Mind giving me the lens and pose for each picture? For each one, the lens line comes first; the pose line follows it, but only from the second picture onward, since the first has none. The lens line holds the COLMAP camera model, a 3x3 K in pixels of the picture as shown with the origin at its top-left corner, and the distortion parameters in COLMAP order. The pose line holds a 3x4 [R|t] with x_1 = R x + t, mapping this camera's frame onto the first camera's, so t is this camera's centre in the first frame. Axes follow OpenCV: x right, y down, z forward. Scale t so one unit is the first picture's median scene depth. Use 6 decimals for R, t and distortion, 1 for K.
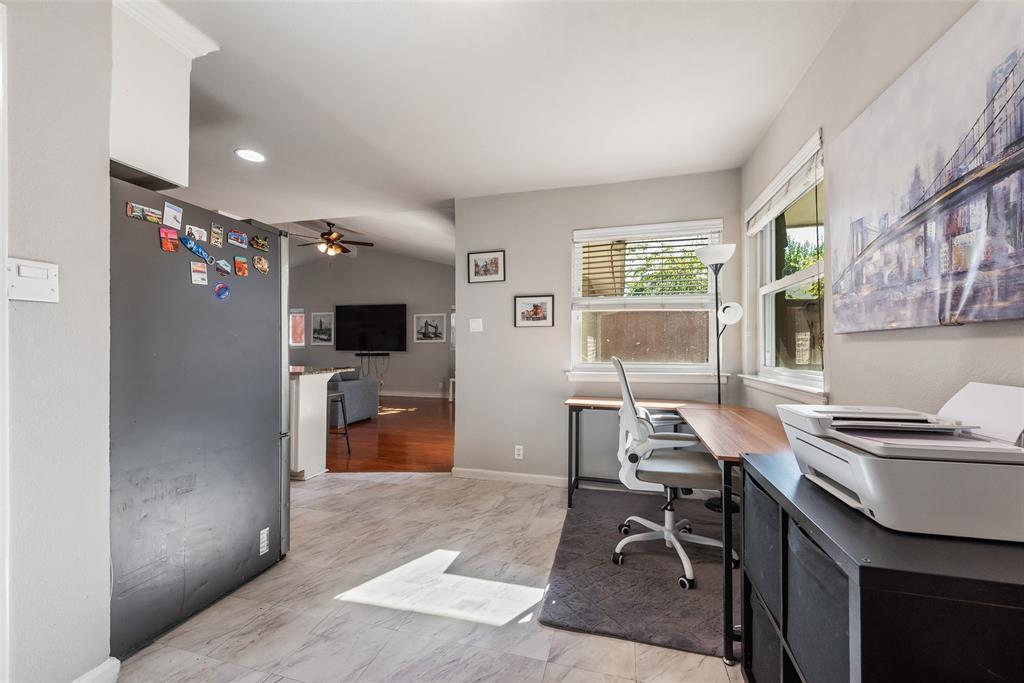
lens RADIAL K [[399.4, 0, 512.2], [0, 399.4, 345.9], [0, 0, 1]] dist [0.002478, -0.000878]
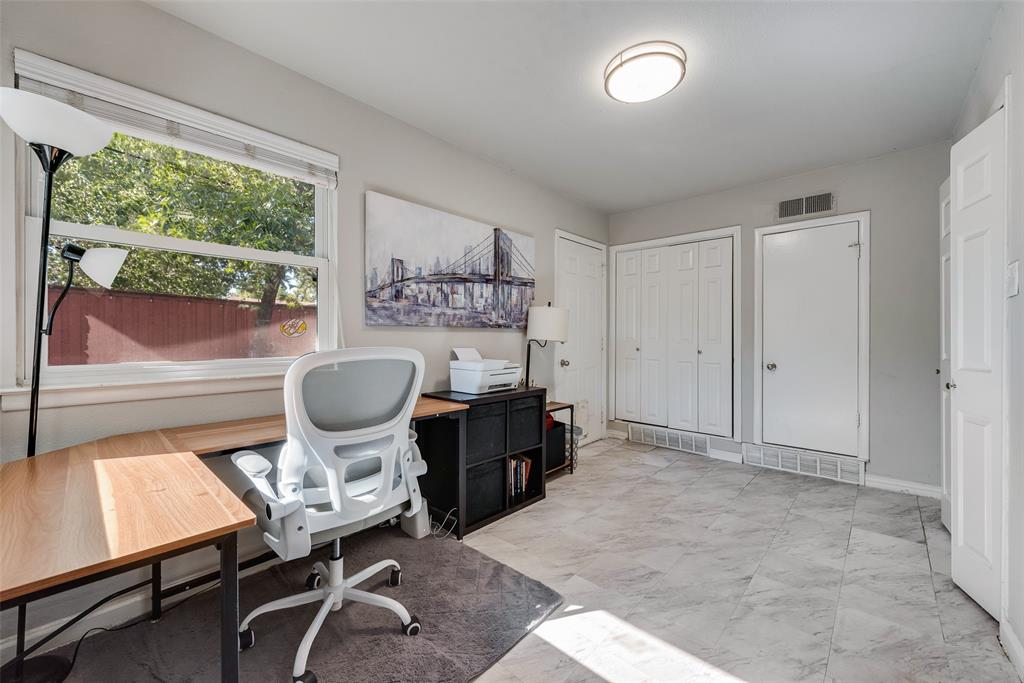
lens RADIAL K [[399.4, 0, 511.5], [0, 399.4, 338.2], [0, 0, 1]] dist [0.002478, -0.000878]
pose [[-0.889758, -0.001154, 0.456431, -0.309731], [-0.003648, 0.999983, -0.004582, 0.022017], [-0.456418, -0.005742, -0.889747, 2.174754]]
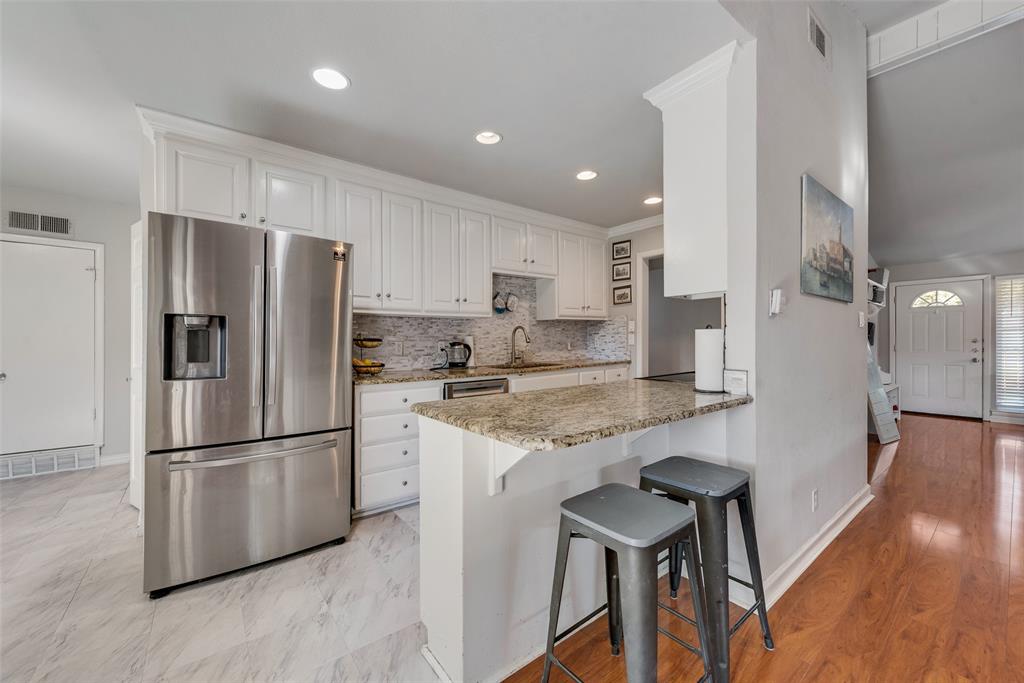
lens RADIAL K [[399.4, 0, 509.9], [0, 399.4, 341.7], [0, 0, 1]] dist [0.002478, -0.000878]
pose [[-0.599428, 0.003961, -0.800419, -0.506942], [0.005296, 0.999985, 0.000983, -0.014139], [0.800411, -0.003649, -0.599440, 3.069963]]
